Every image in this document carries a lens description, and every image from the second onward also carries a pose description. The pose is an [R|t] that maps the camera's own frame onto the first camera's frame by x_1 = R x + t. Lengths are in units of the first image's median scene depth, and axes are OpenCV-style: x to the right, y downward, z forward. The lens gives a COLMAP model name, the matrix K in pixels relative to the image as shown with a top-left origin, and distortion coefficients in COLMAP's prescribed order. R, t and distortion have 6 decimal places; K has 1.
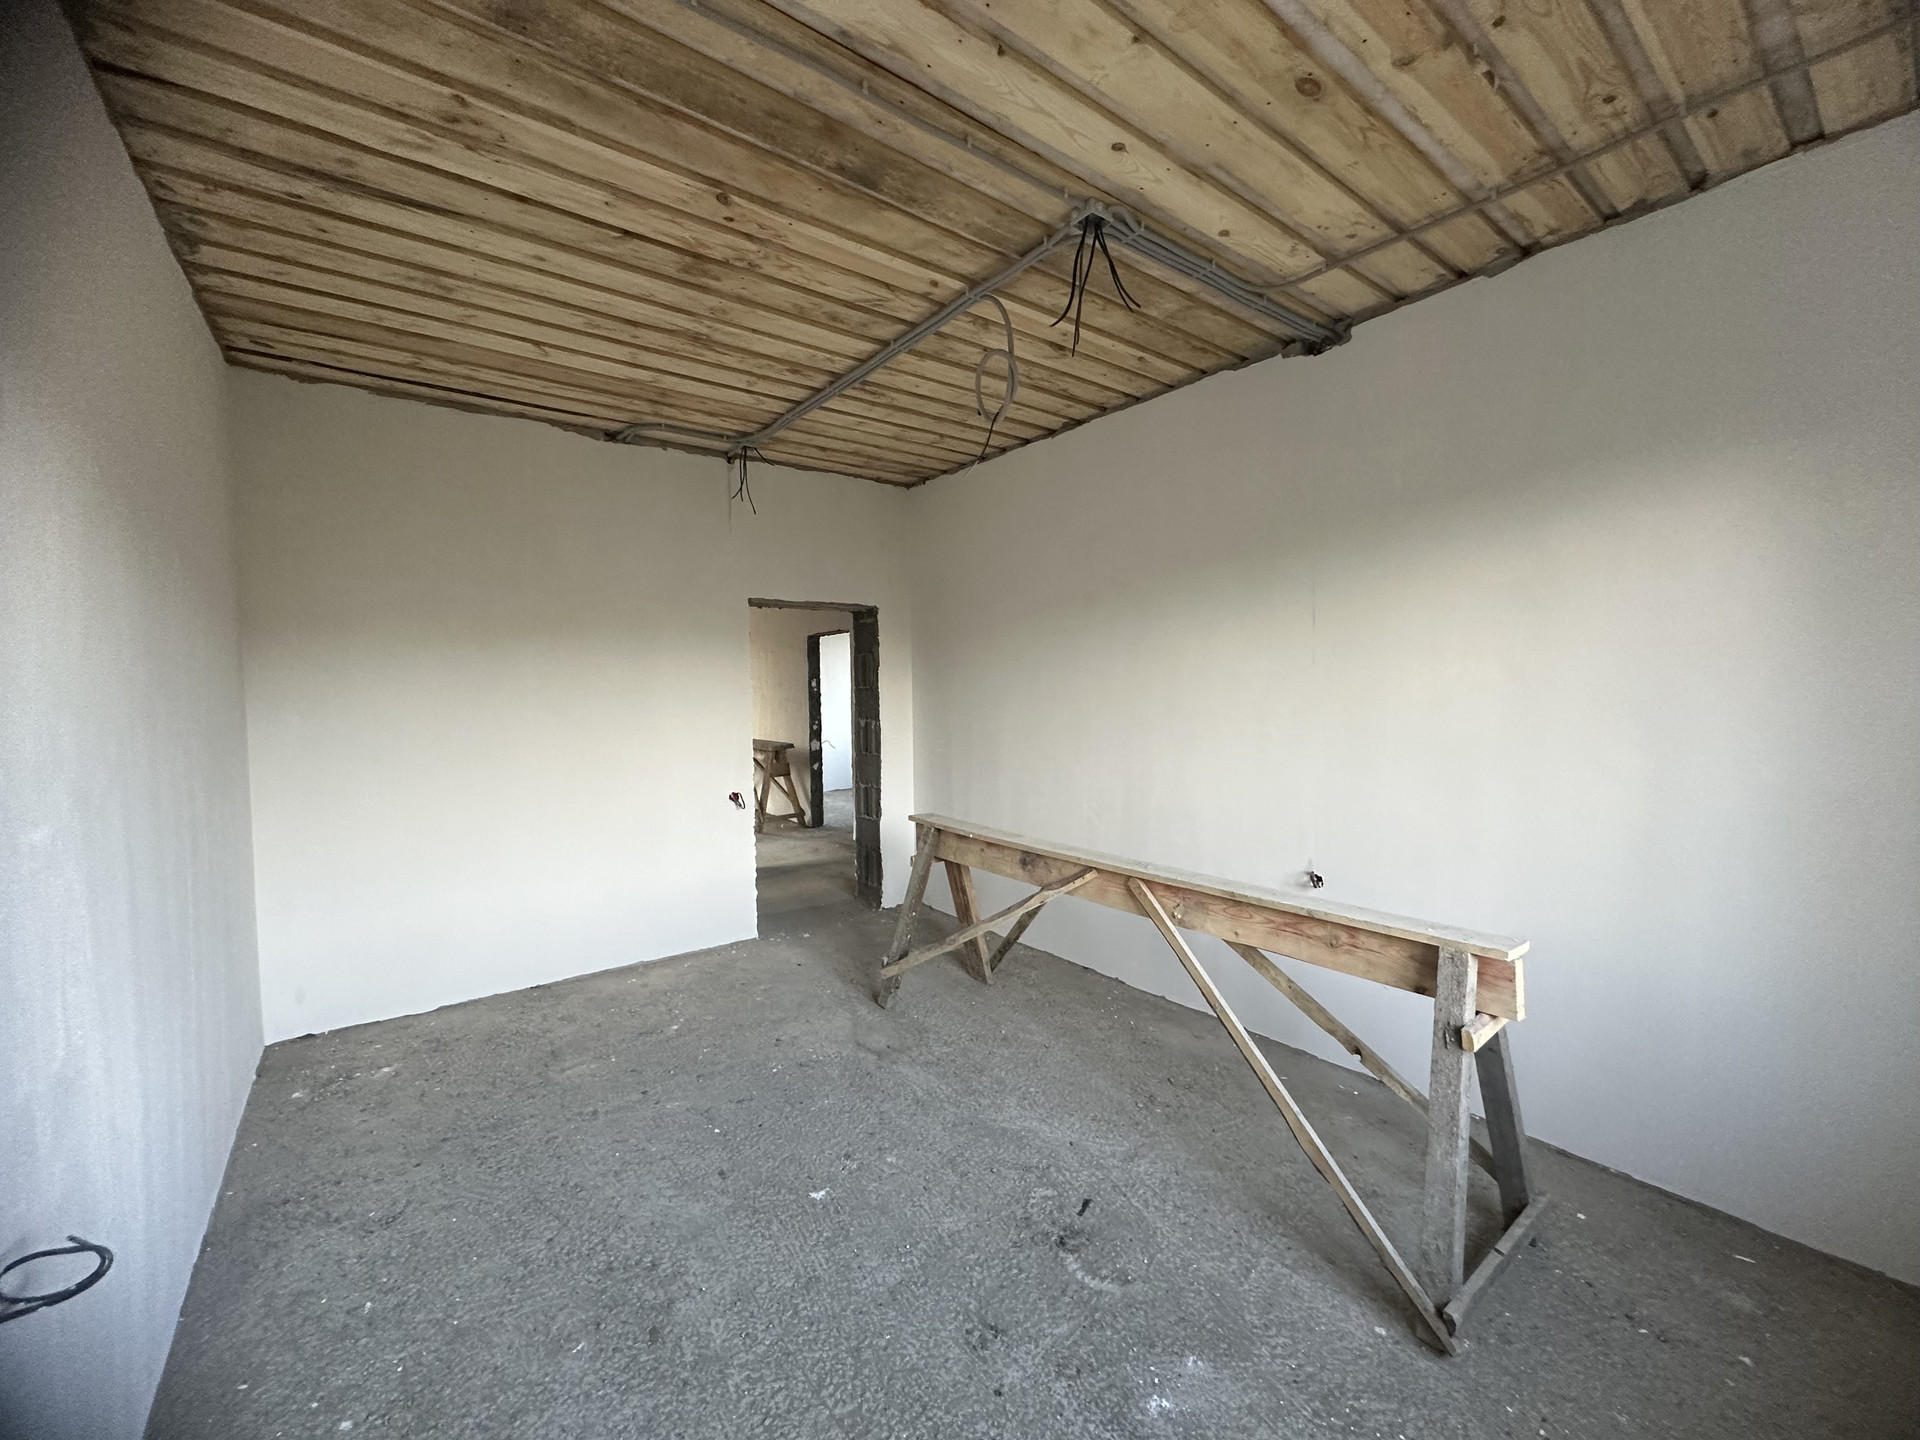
lens RADIAL K [[770.6, 0, 966.3], [0, 770.6, 732.9], [0, 0, 1]] dist [-0.005905, 0.001050]
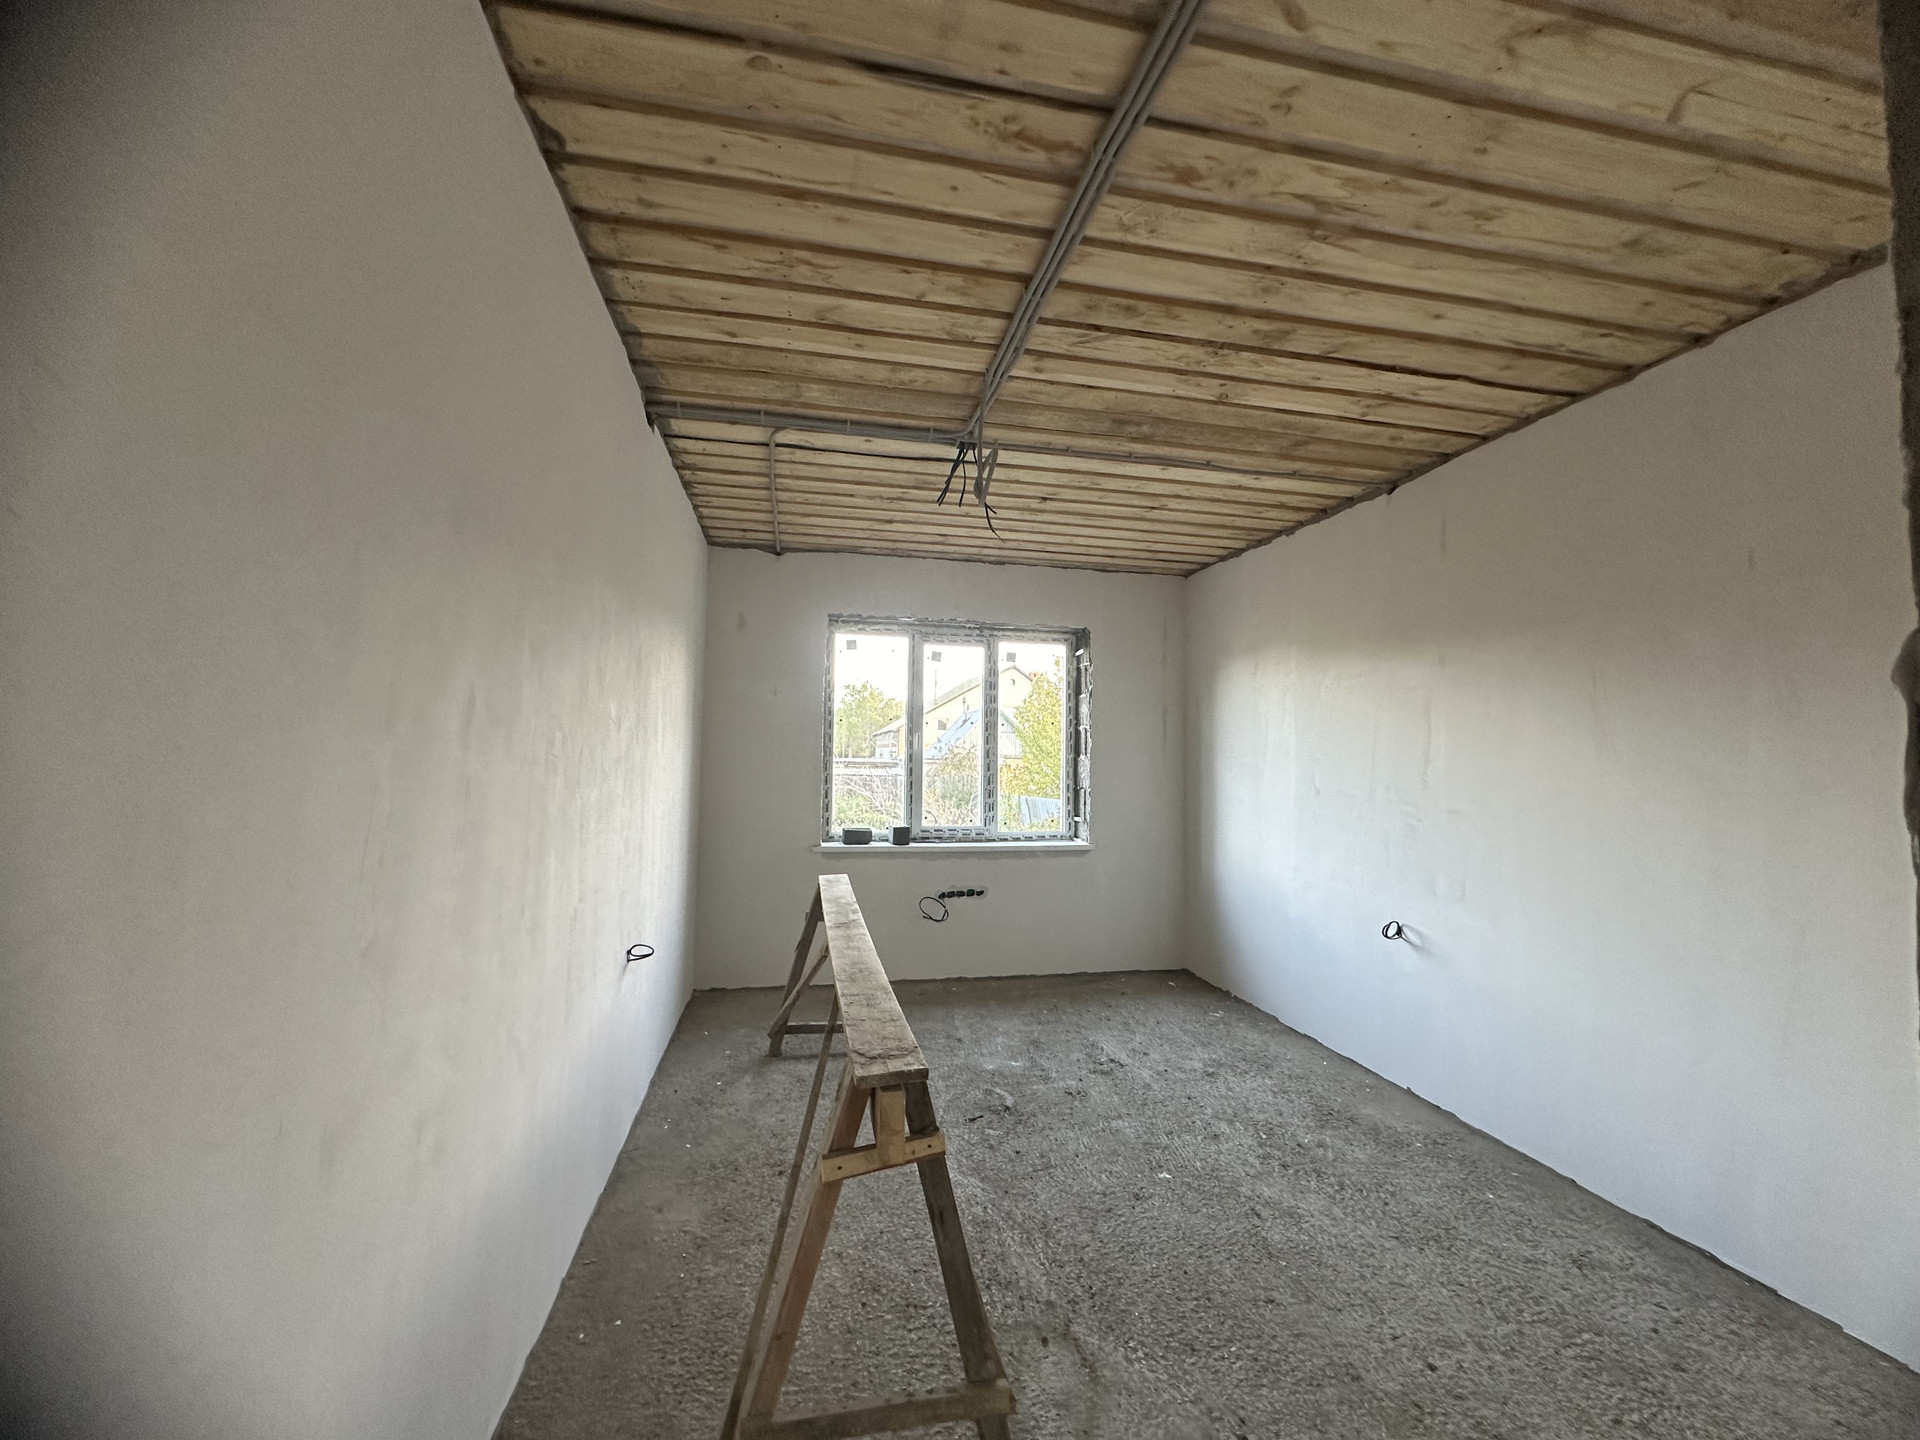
lens RADIAL K [[770.6, 0, 950.2], [0, 770.6, 729.2], [0, 0, 1]] dist [-0.005905, 0.001050]
pose [[-0.894860, 0.013104, 0.446154, -0.417361], [0.019800, 0.999750, 0.010349, -0.113047], [-0.445907, 0.018095, -0.894897, 2.109763]]
